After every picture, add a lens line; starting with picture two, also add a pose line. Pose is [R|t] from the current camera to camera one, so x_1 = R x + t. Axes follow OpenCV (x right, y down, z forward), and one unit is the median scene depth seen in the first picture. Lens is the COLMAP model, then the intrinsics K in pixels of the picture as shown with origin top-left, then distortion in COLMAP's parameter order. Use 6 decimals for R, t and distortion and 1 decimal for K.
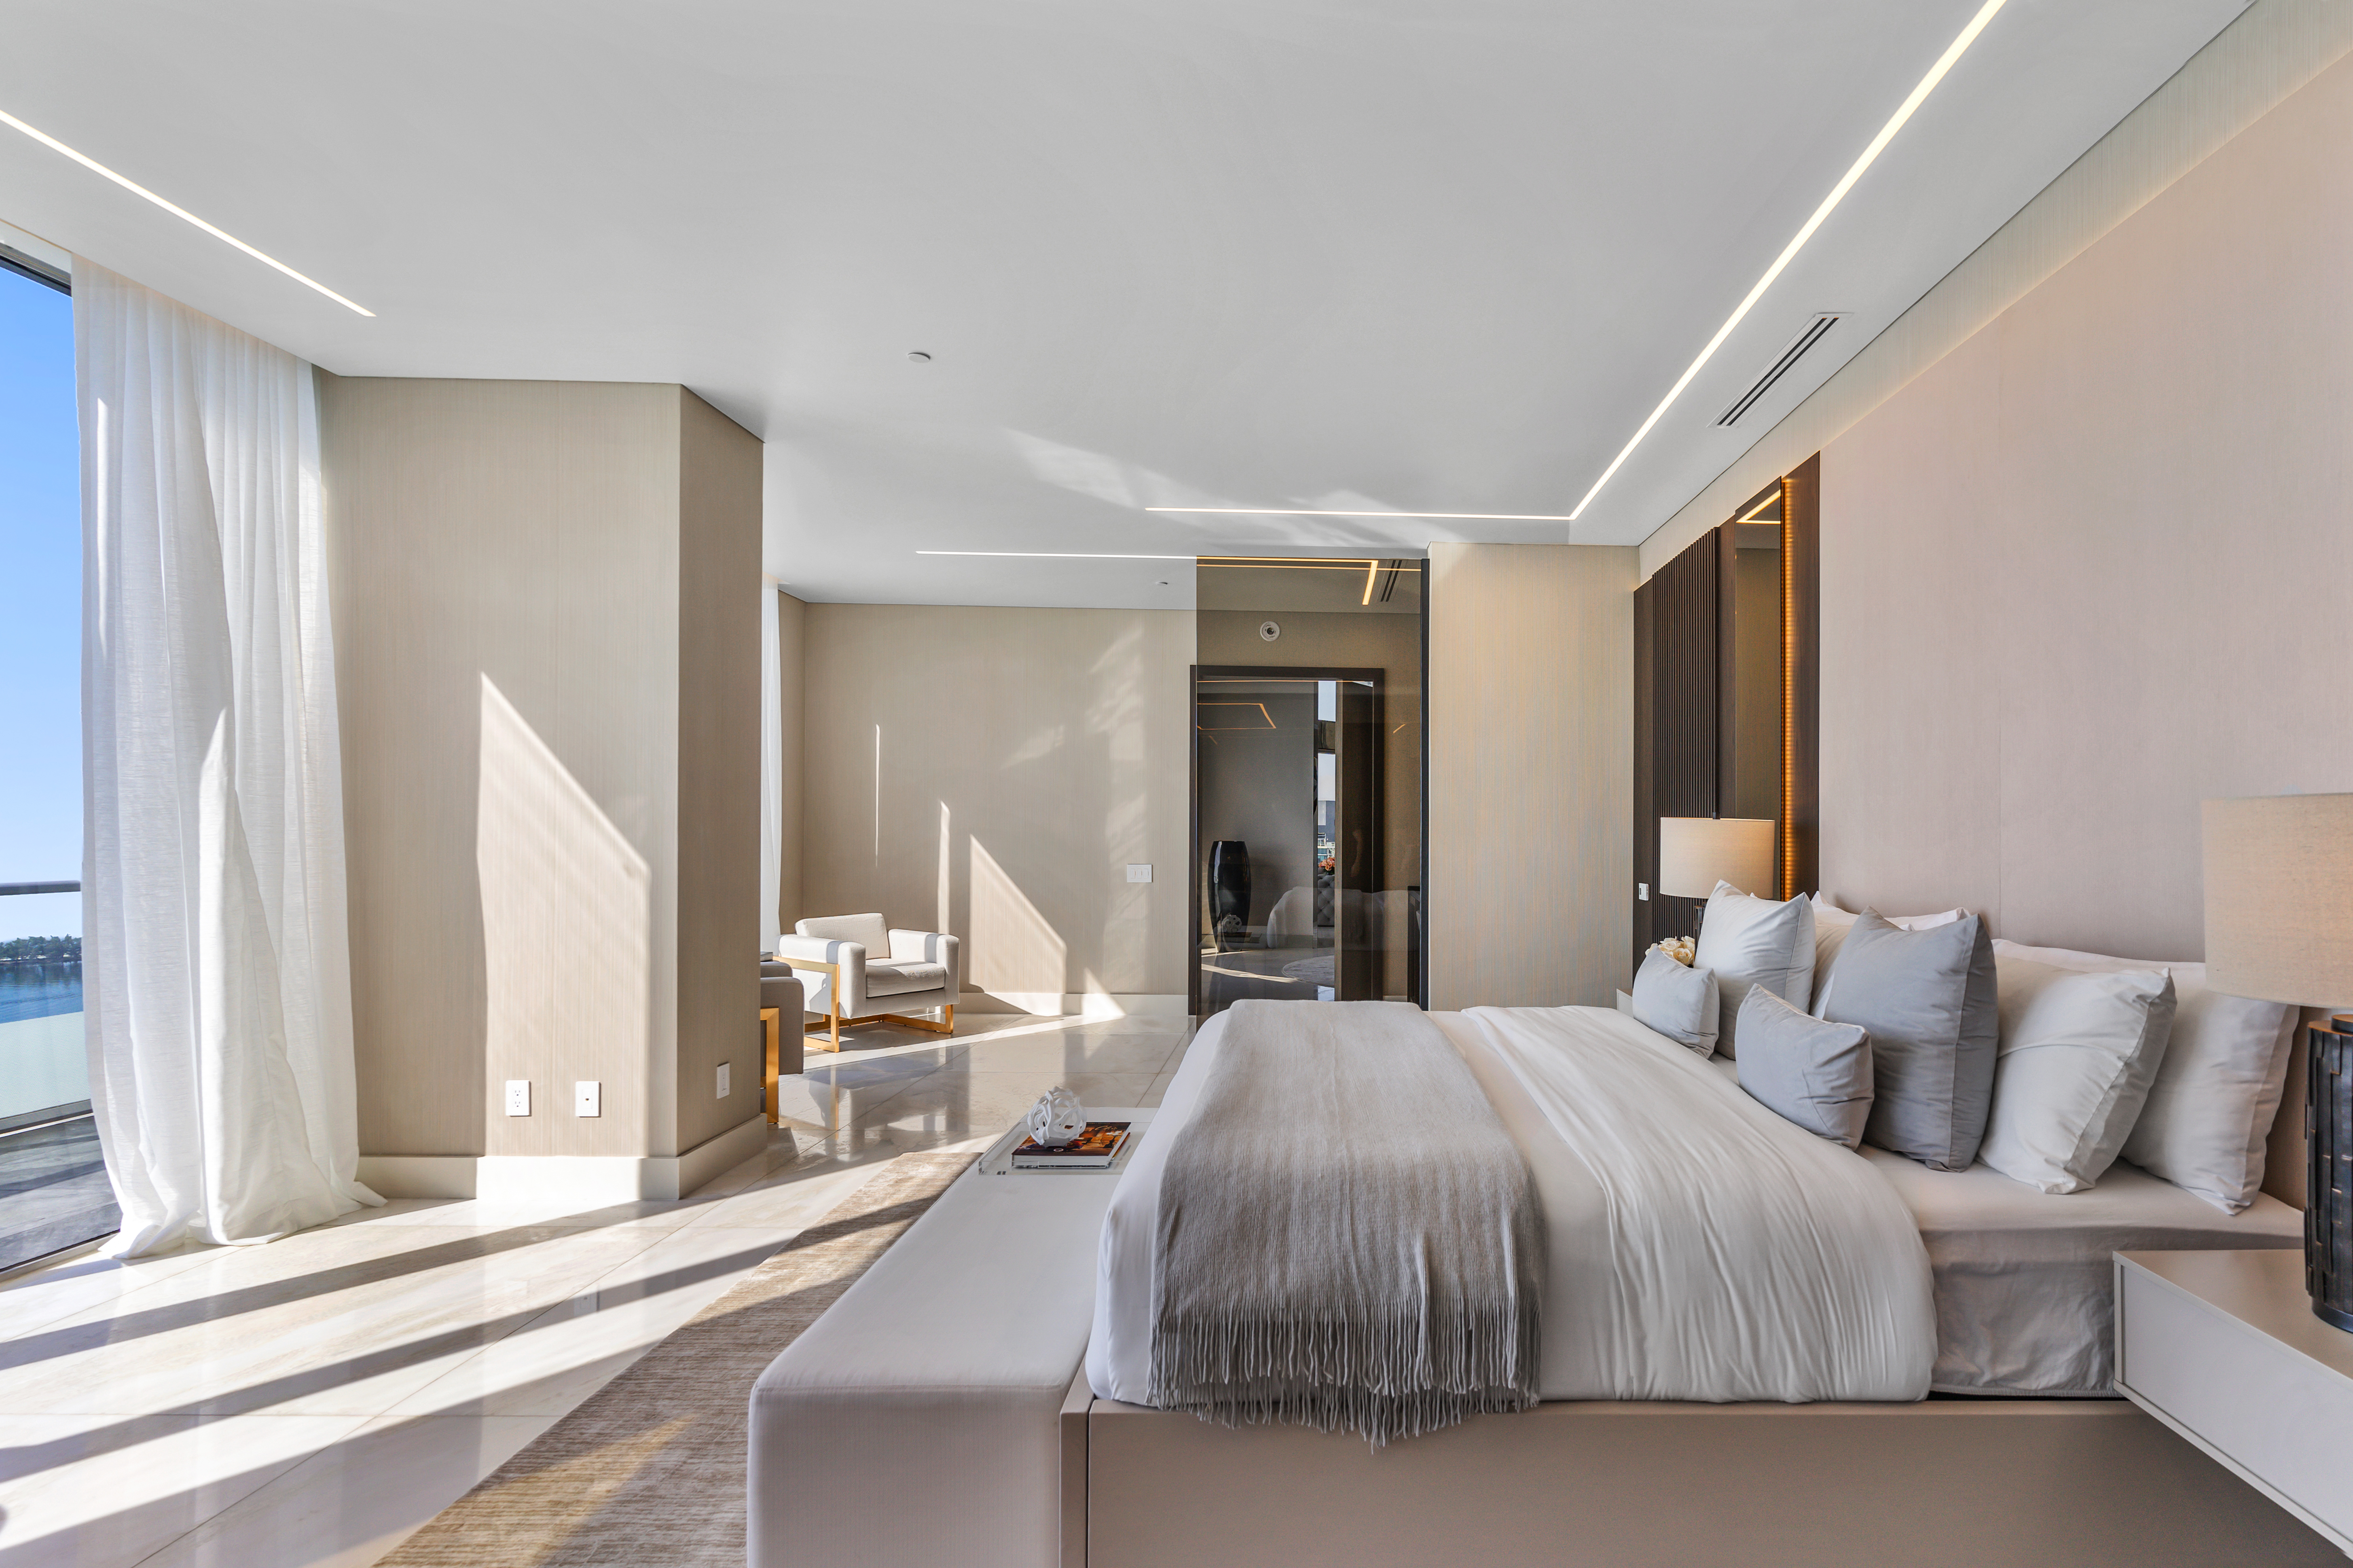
lens RADIAL K [[1141.2, 0, 1338.5], [0, 1141.2, 837.0], [0, 0, 1]] dist [0.002519, -0.000041]
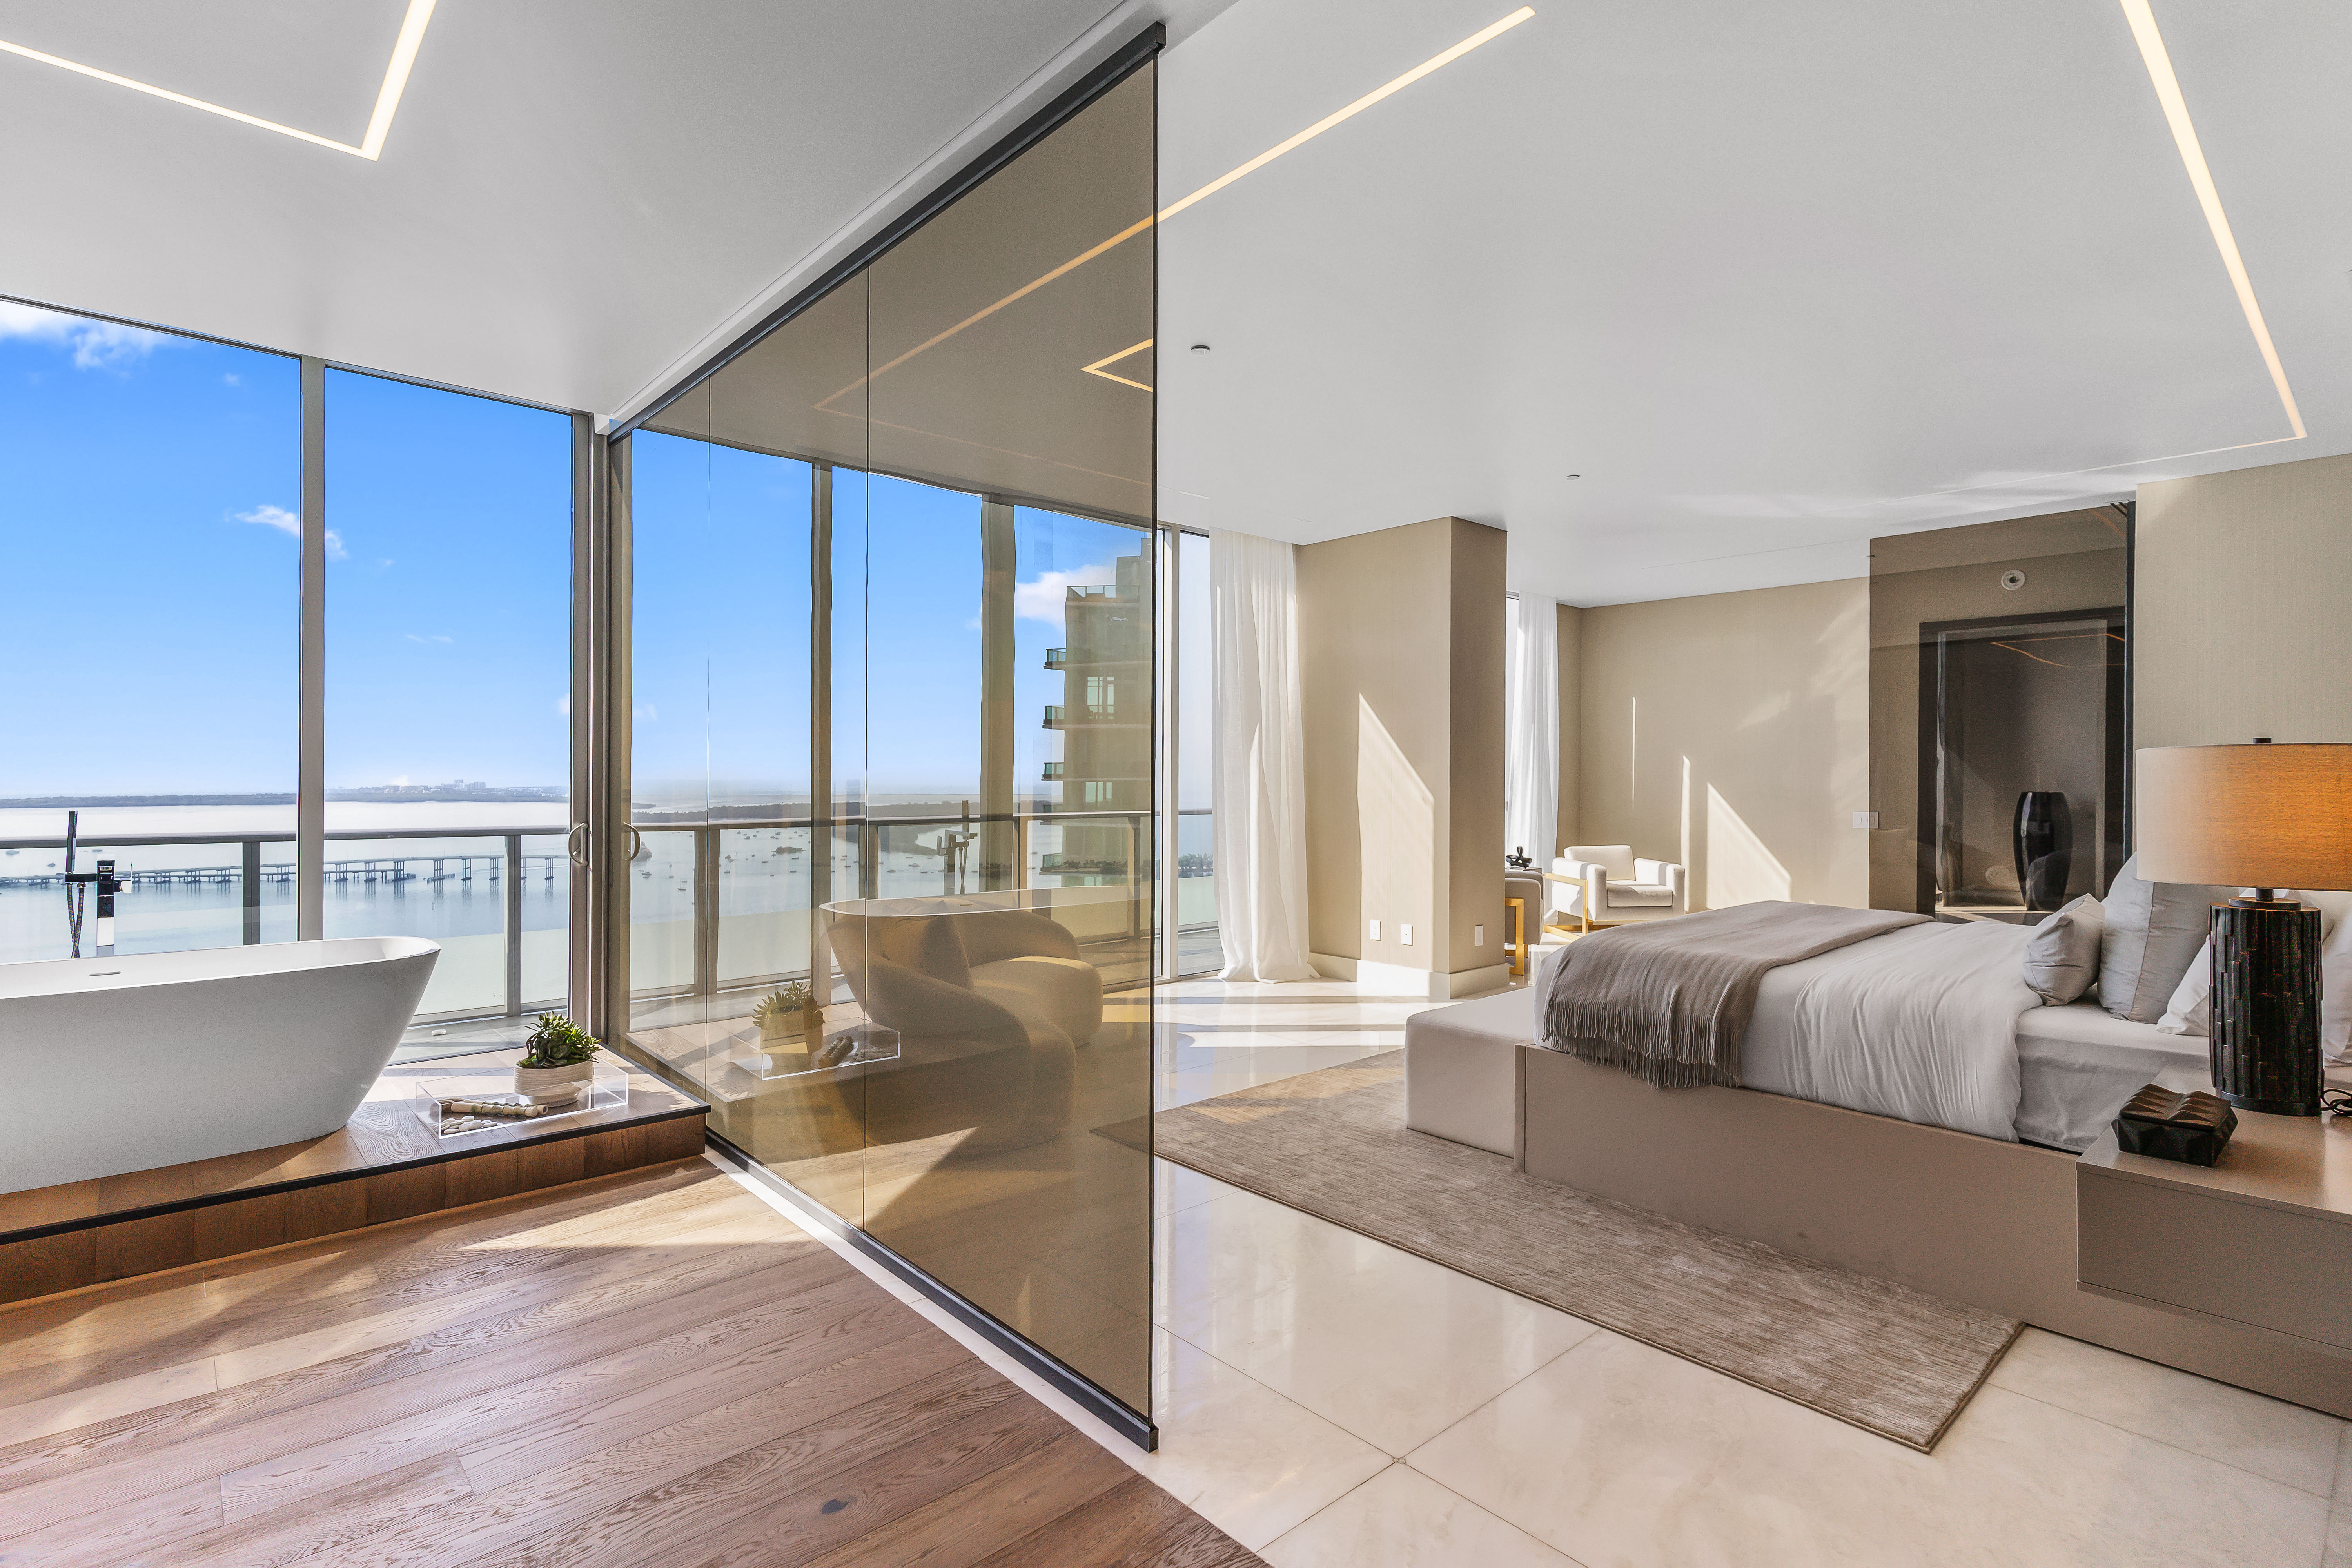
lens RADIAL K [[1112.1, 0, 1175.4], [0, 1112.1, 789.5], [0, 0, 1]] dist [0.001443, -0.000332]
pose [[0.647930, 0.000705, -0.761699, 0.429916], [-0.001516, 0.999999, -0.000364, 0.008706], [0.761698, 0.001390, 0.647931, -0.390878]]
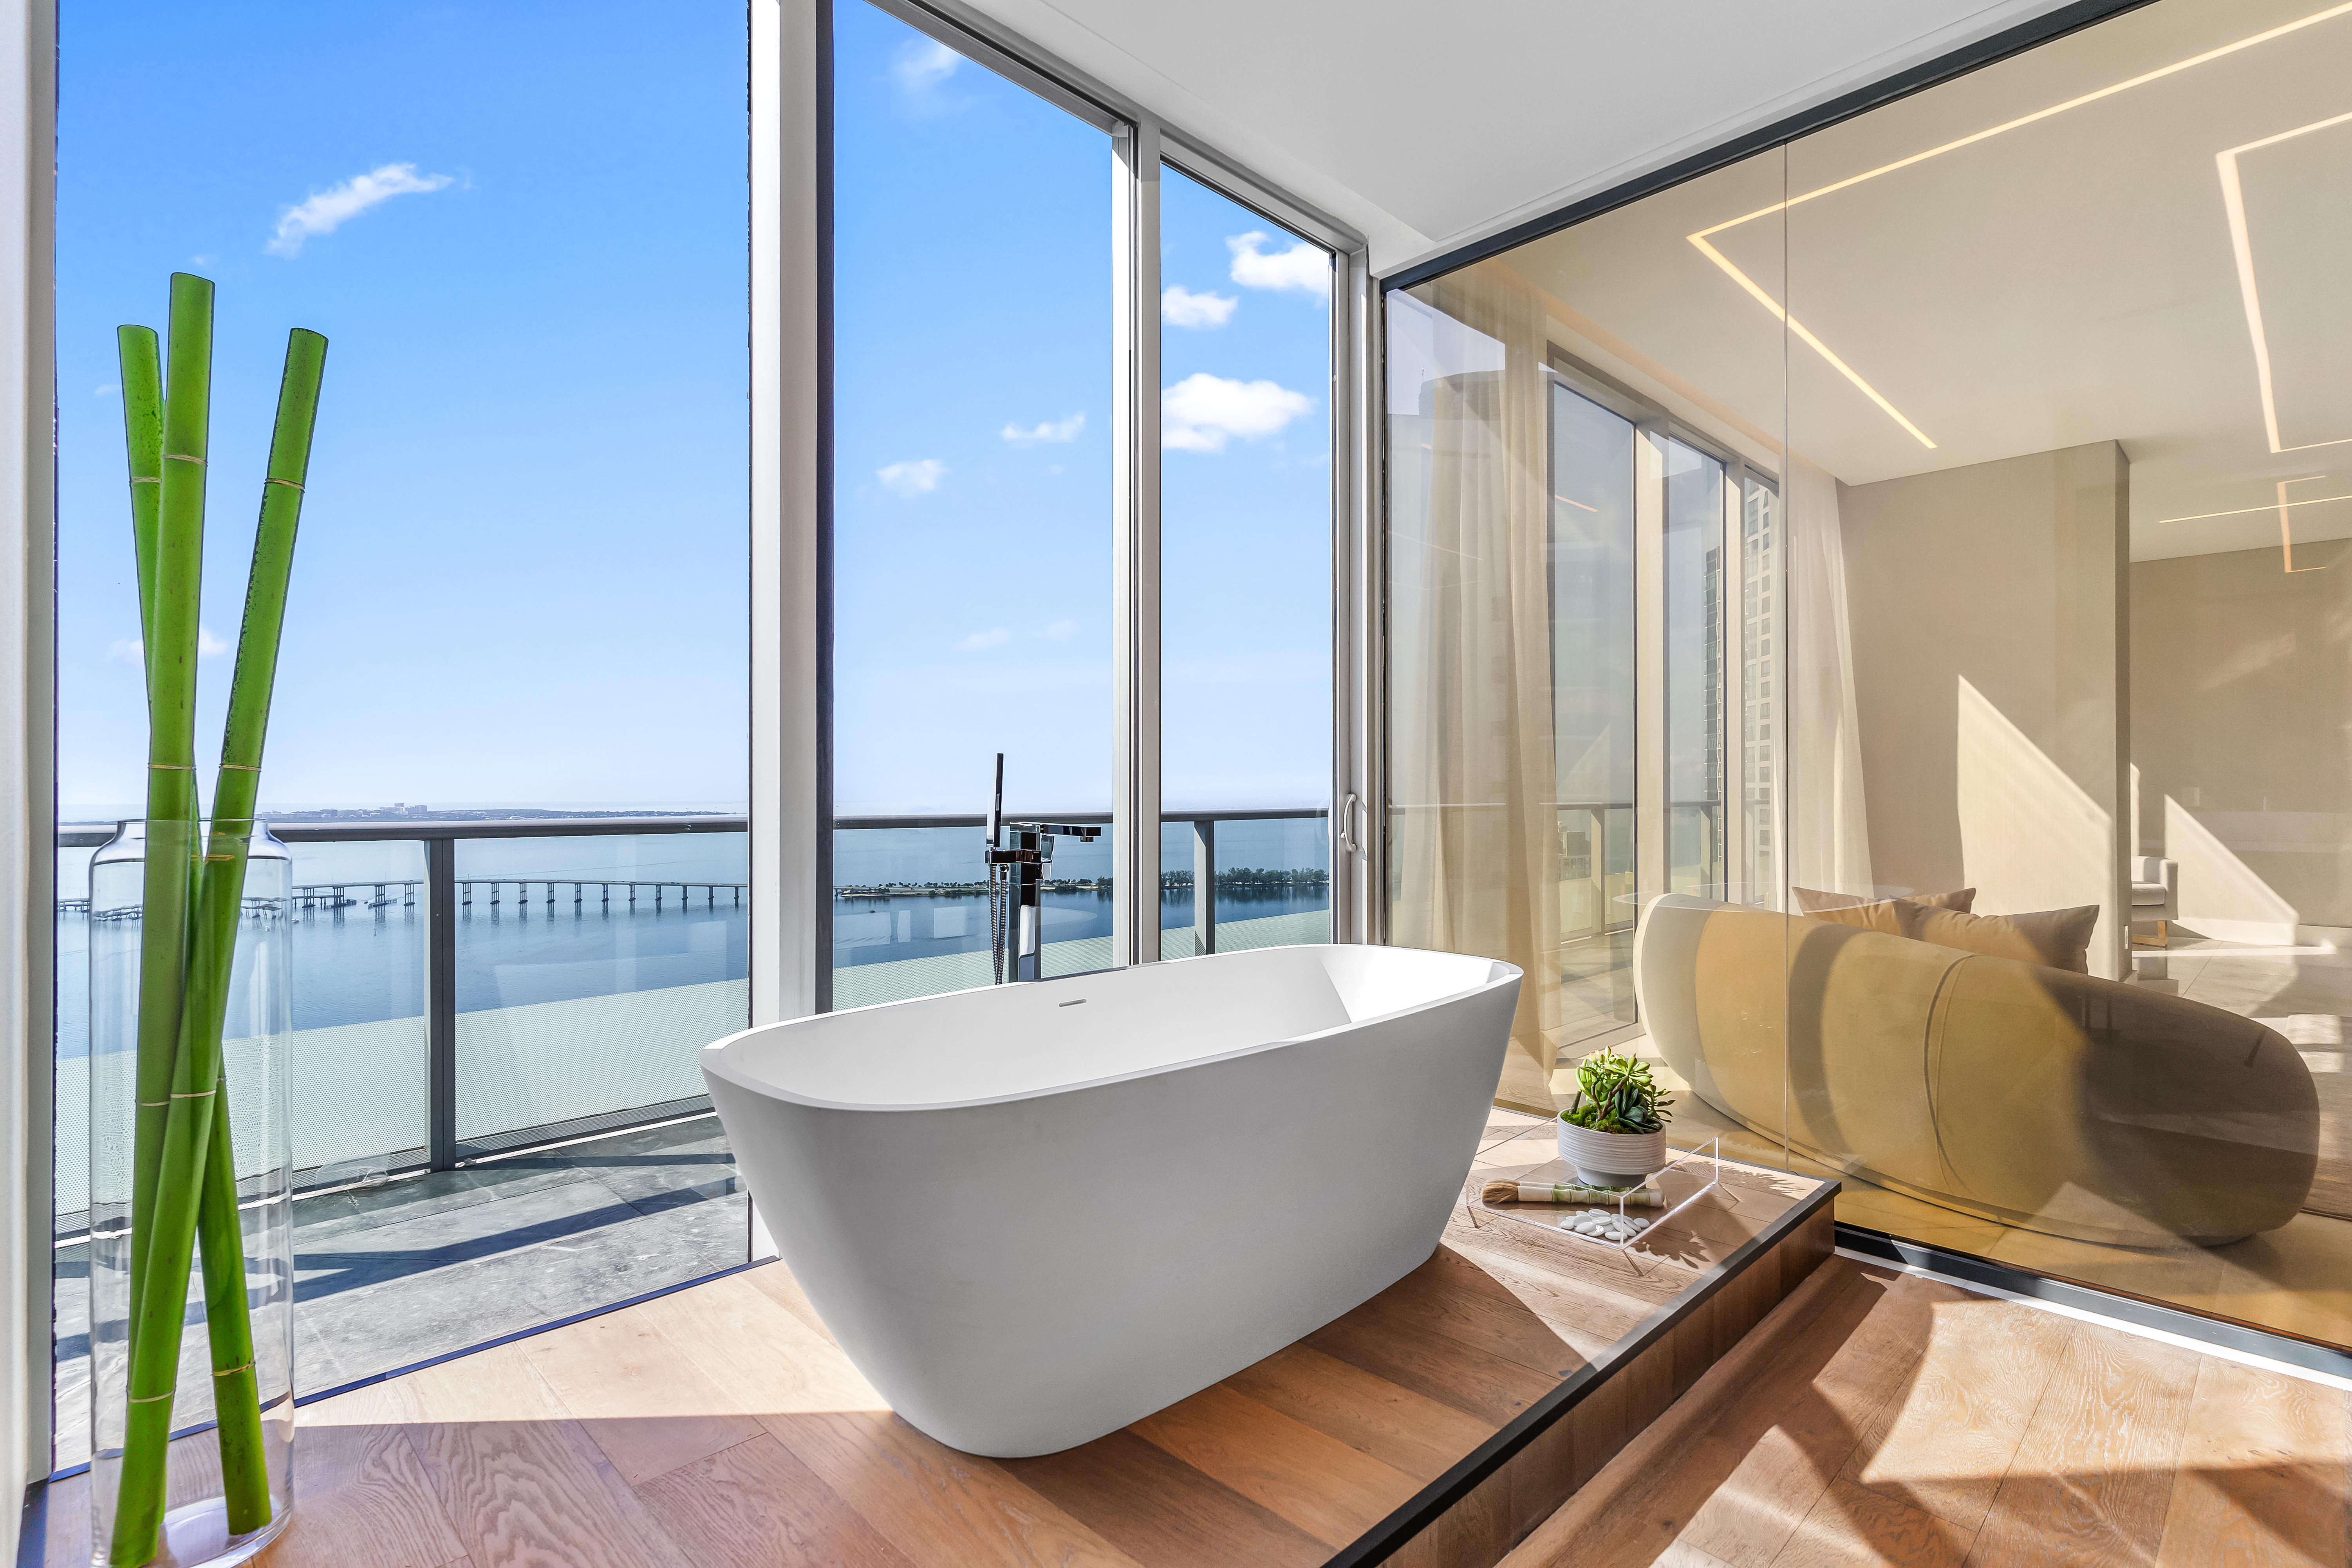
lens RADIAL K [[1112.1, 0, 1175.4], [0, 1112.1, 789.5], [0, 0, 1]] dist [0.001443, -0.000332]
pose [[0.677988, -0.016045, -0.734898, -0.365443], [0.007879, 0.999863, -0.014560, 0.048817], [0.735031, 0.004081, 0.678021, -0.827755]]
